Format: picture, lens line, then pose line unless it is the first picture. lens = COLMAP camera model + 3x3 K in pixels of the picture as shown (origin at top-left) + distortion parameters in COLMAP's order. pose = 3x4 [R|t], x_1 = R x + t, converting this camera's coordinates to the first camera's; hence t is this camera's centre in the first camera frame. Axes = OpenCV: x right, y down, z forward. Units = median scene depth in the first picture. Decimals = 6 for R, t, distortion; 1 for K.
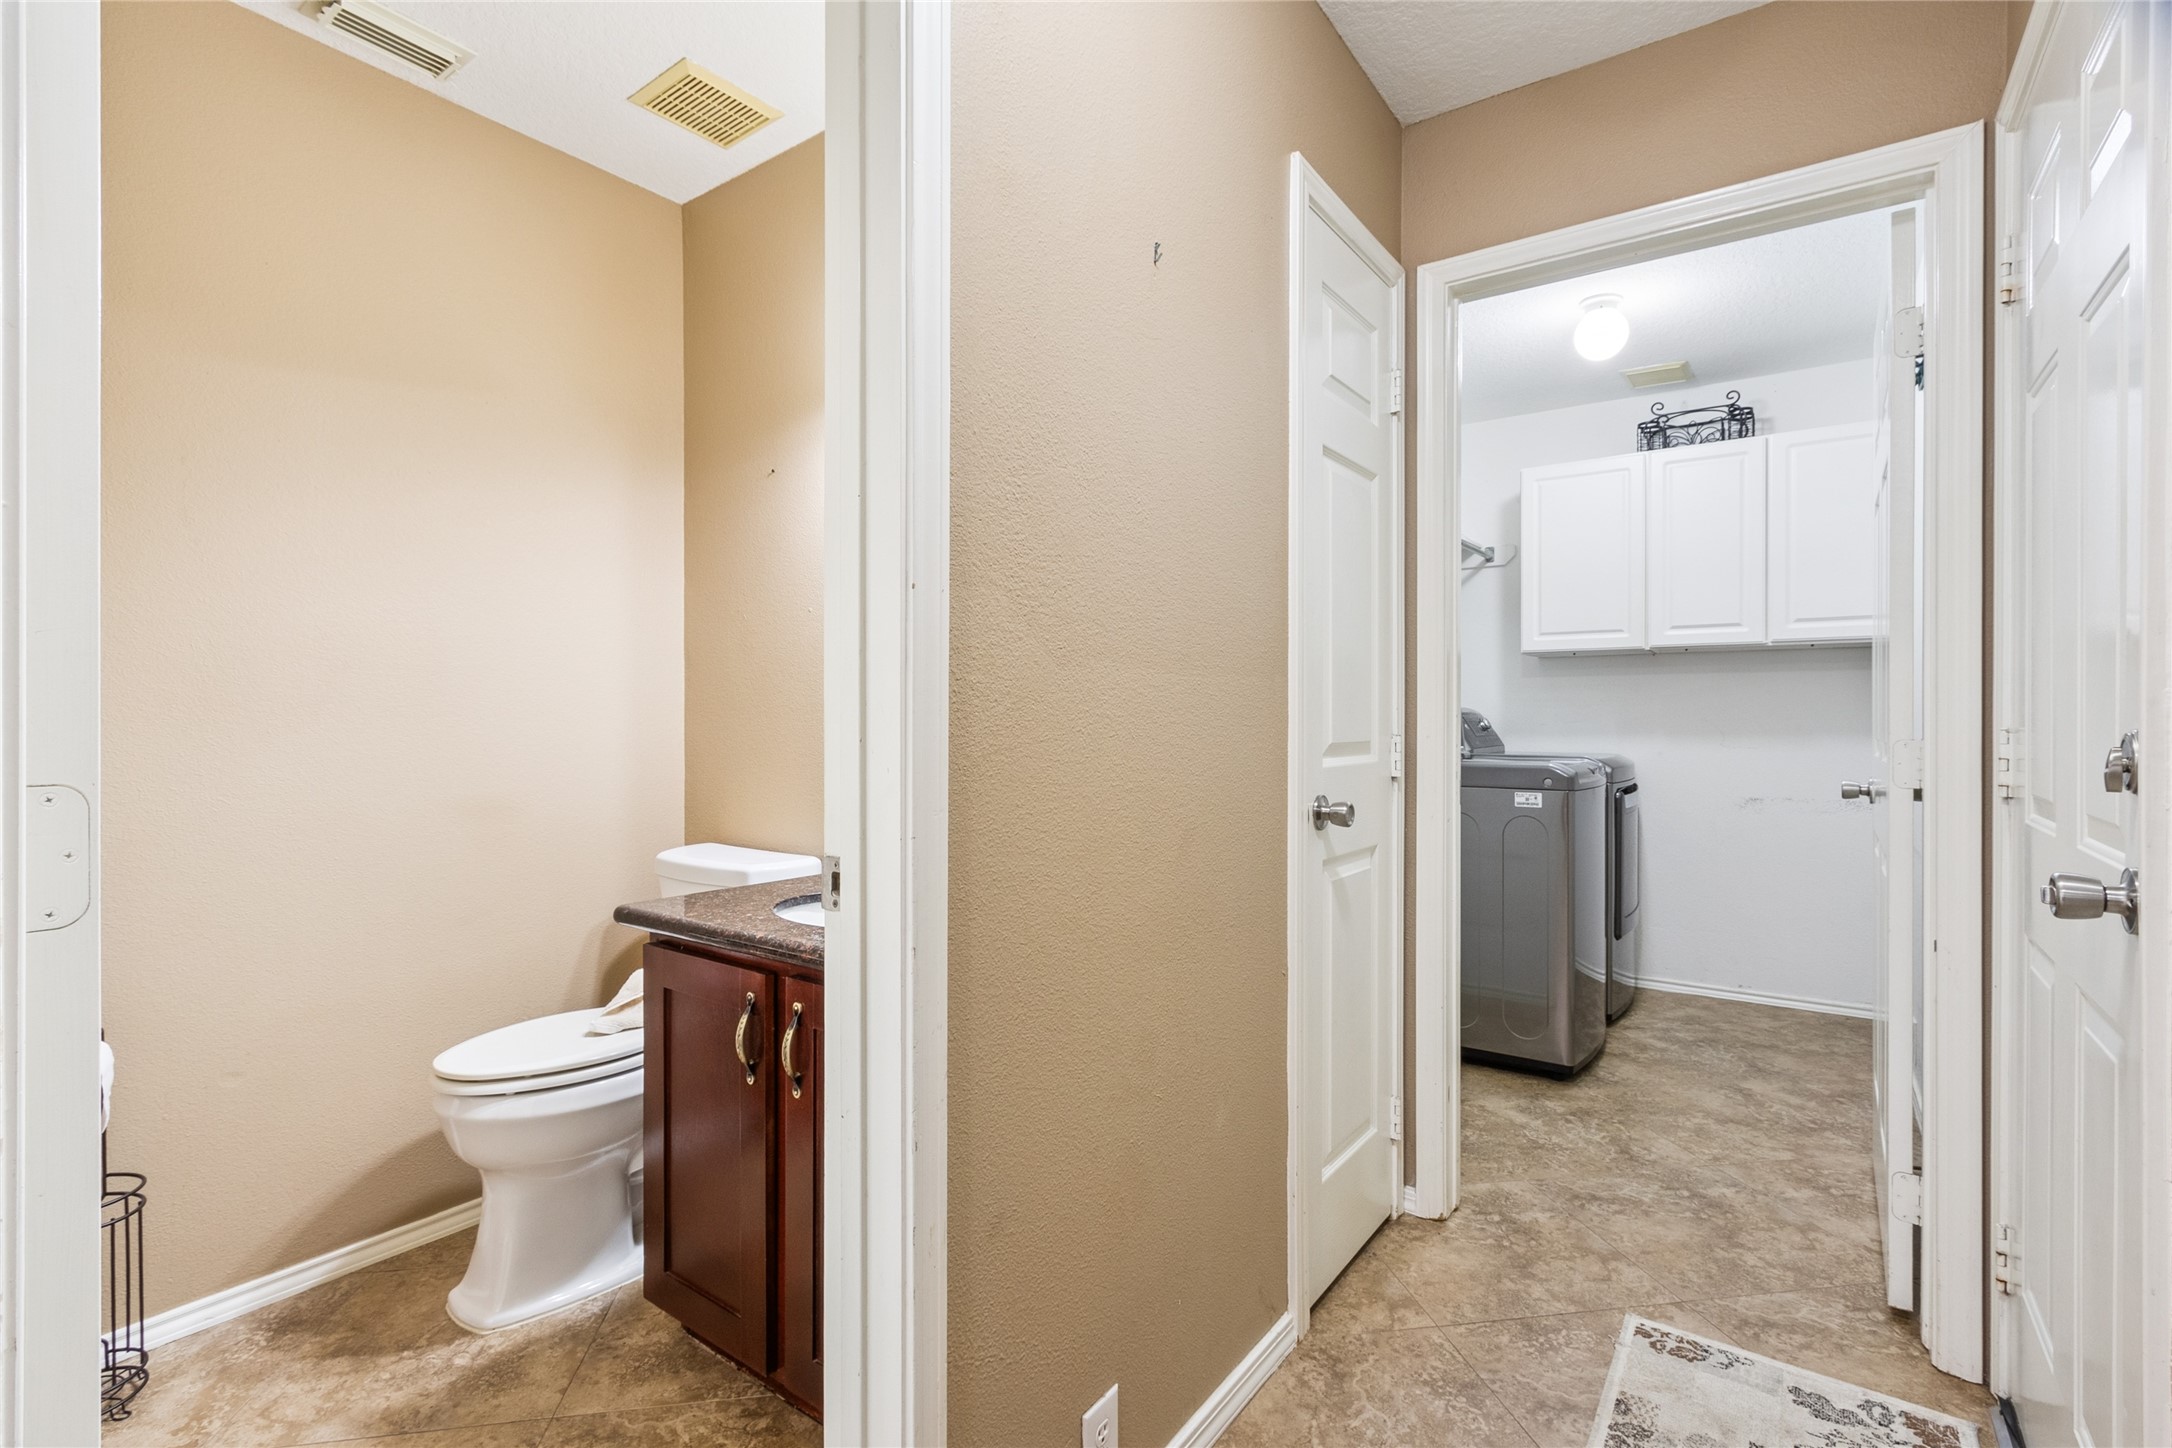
lens RADIAL K [[1002.3, 0, 1089.8], [0, 1002.3, 703.6], [0, 0, 1]] dist [0.003550, 0.000872]
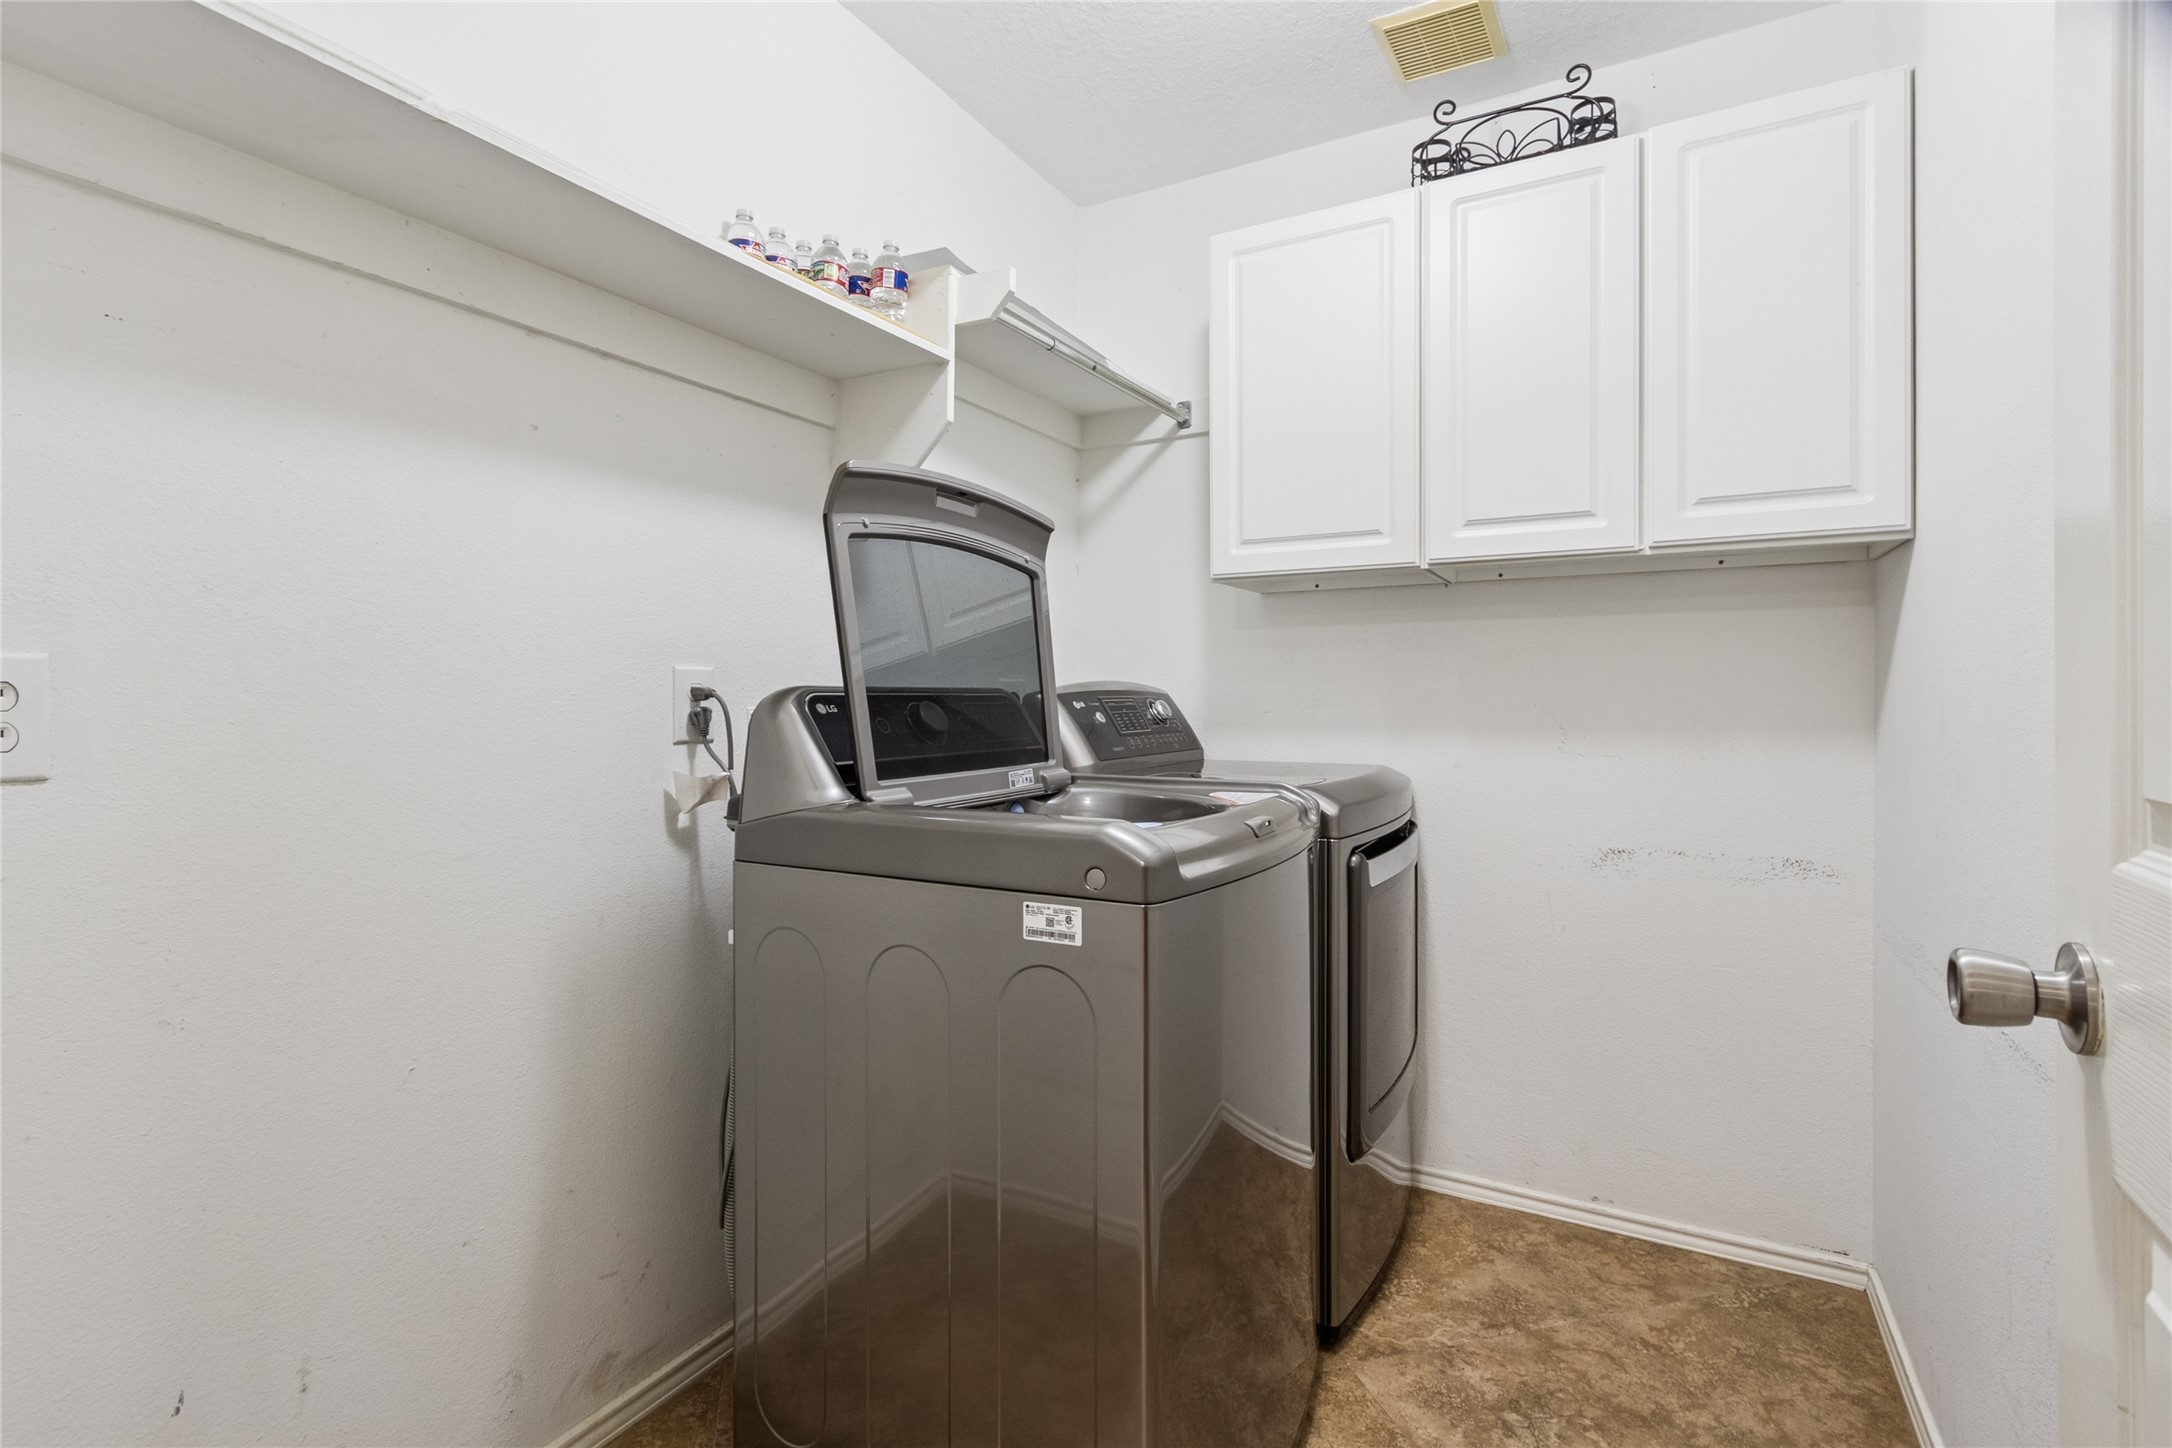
lens RADIAL K [[1034.0, 0, 1070.4], [0, 1034.0, 671.4], [0, 0, 1]] dist [0.003866, 0.000241]
pose [[0.994974, 0.002310, 0.100105, 0.337496], [-0.001503, 0.999966, -0.008129, 0.004312], [-0.100120, 0.007938, 0.994944, 0.512755]]
